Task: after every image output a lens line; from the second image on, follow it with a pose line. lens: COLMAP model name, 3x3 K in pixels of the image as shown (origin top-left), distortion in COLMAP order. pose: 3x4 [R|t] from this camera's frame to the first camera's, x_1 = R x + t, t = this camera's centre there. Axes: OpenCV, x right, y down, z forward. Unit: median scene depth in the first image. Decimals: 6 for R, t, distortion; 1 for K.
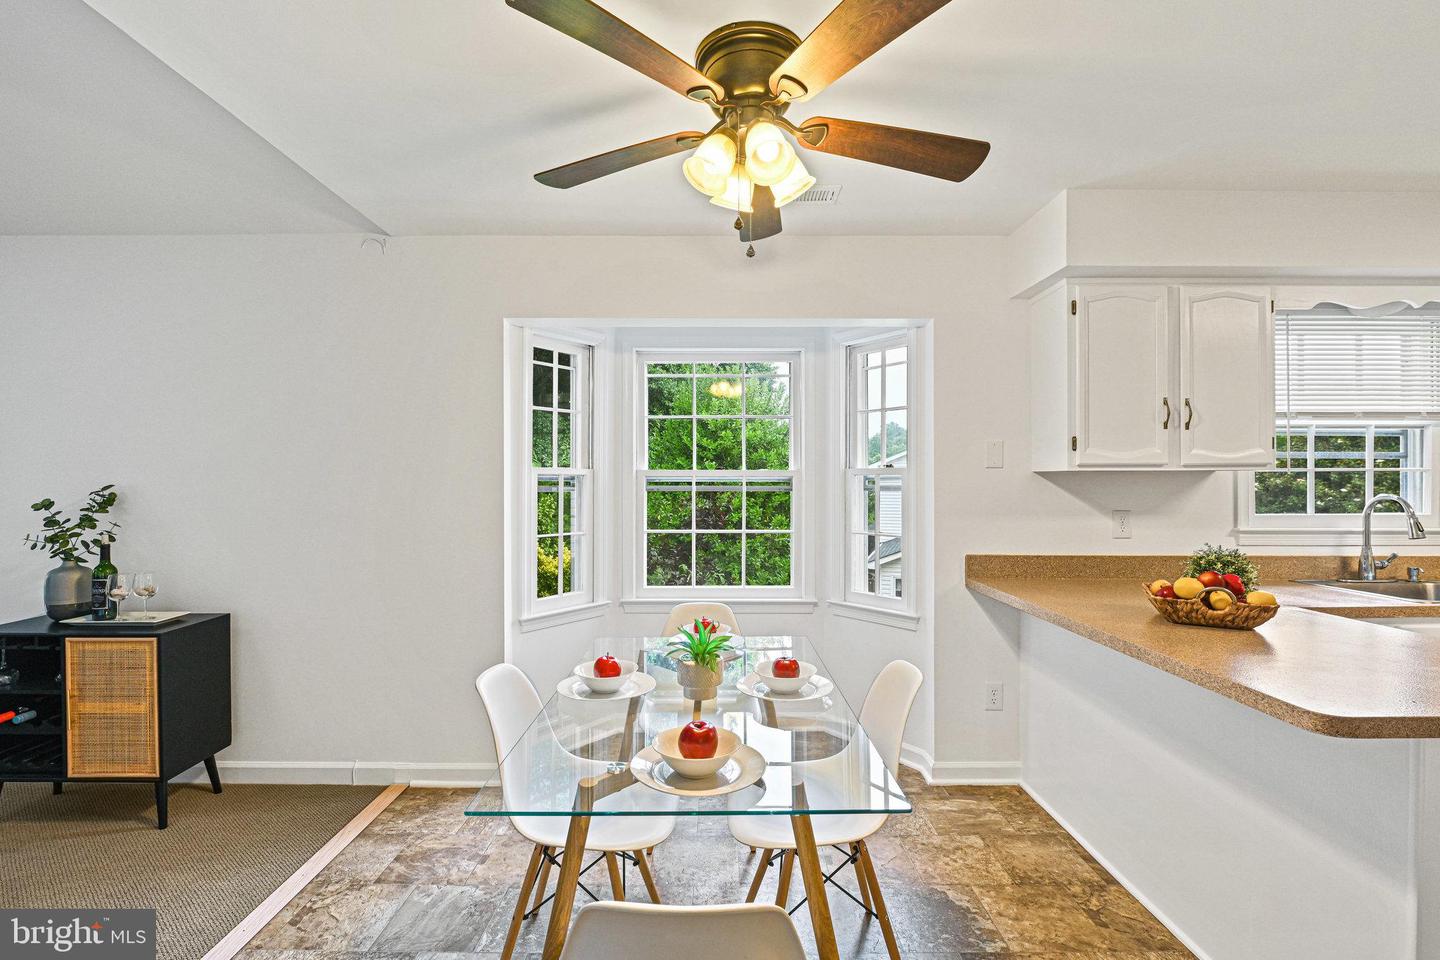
lens RADIAL K [[637.5, 0, 720.0], [0, 637.5, 480.0], [0, 0, 1]] dist [-0.008886, -0.000705]
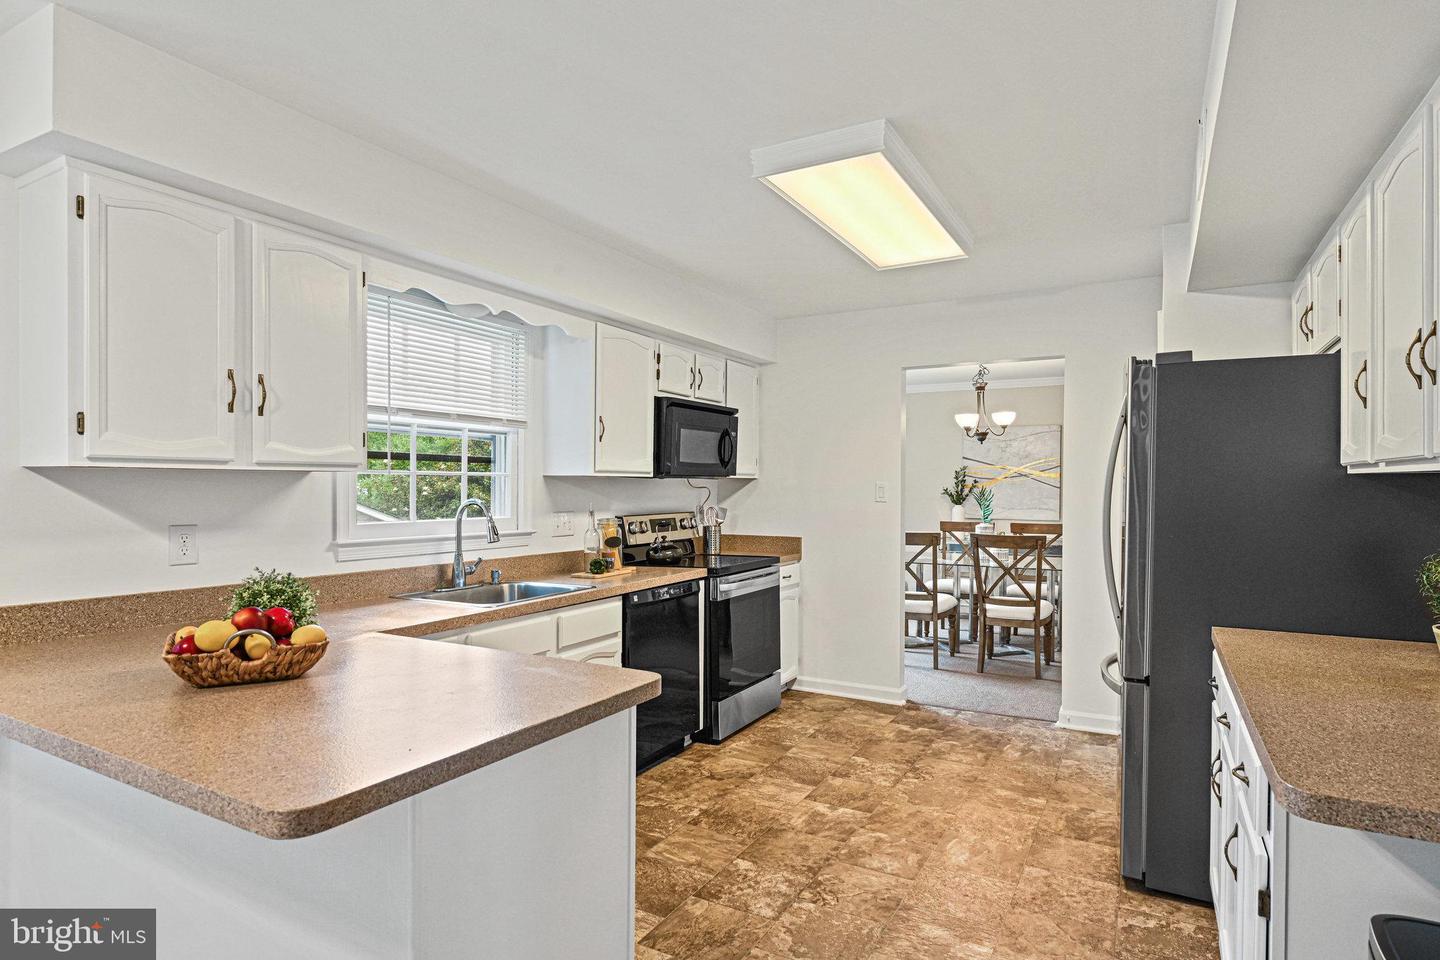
lens RADIAL K [[773.5, 0, 714.9], [0, 773.5, 494.0], [0, 0, 1]] dist [-0.002999, -0.000642]
pose [[0.498935, -0.004855, 0.866626, 0.208001], [-0.007604, 0.999921, 0.009980, 0.000326], [-0.866606, -0.011569, 0.498859, 0.071039]]
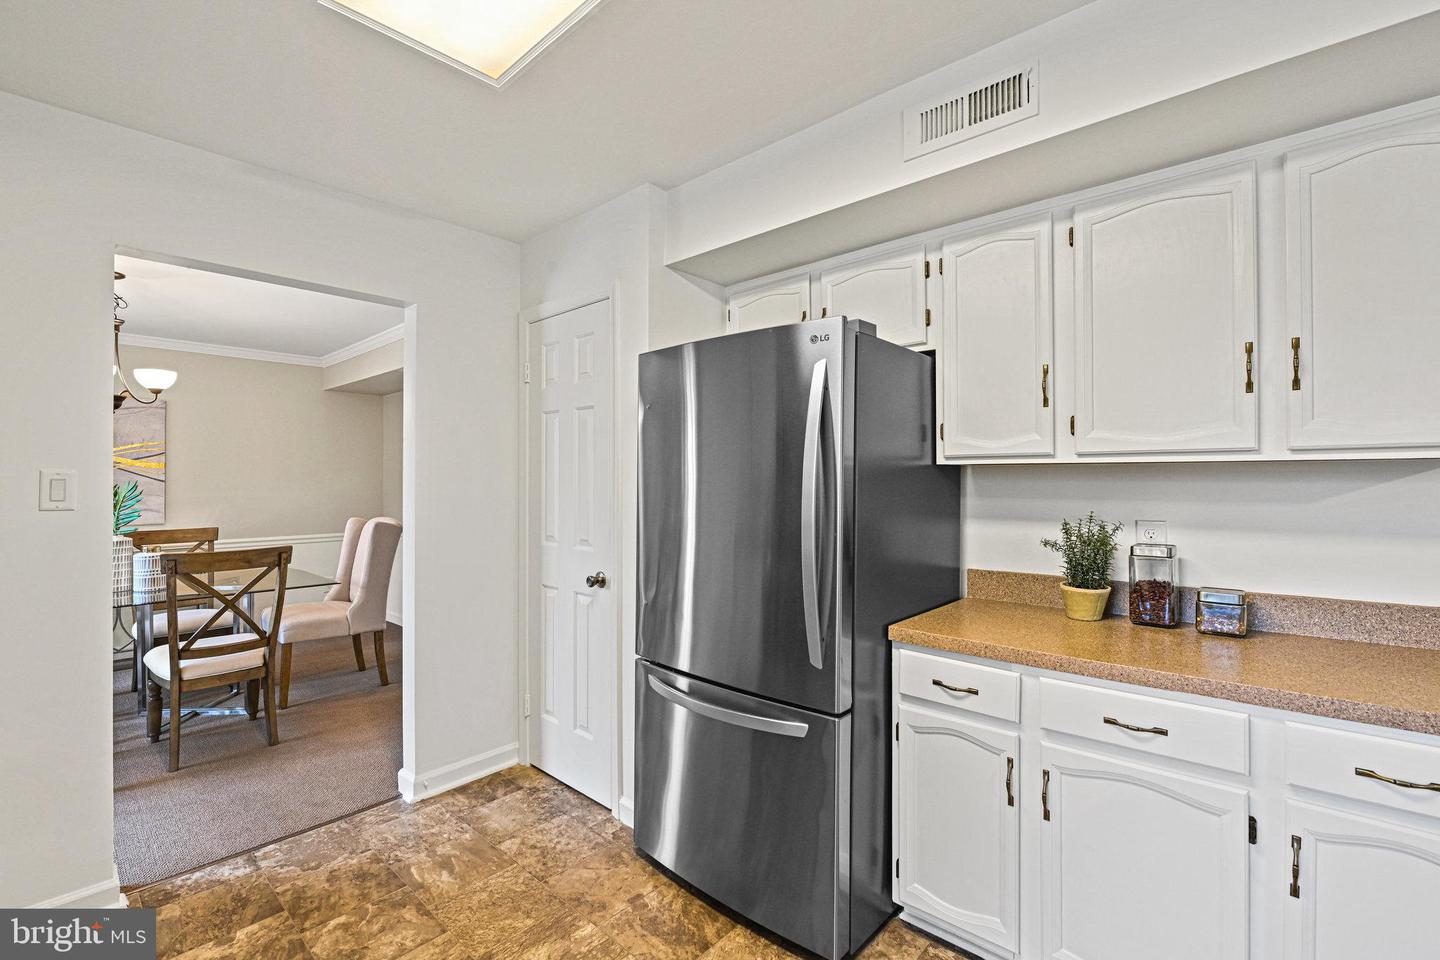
lens RADIAL K [[637.5, 0, 720.0], [0, 637.5, 480.0], [0, 0, 1]] dist [-0.008886, -0.000705]
pose [[-0.731791, 0.005374, 0.681507, 0.996901], [0.002496, 0.999983, -0.005205, 0.006452], [-0.681524, -0.002108, -0.731793, 0.684961]]
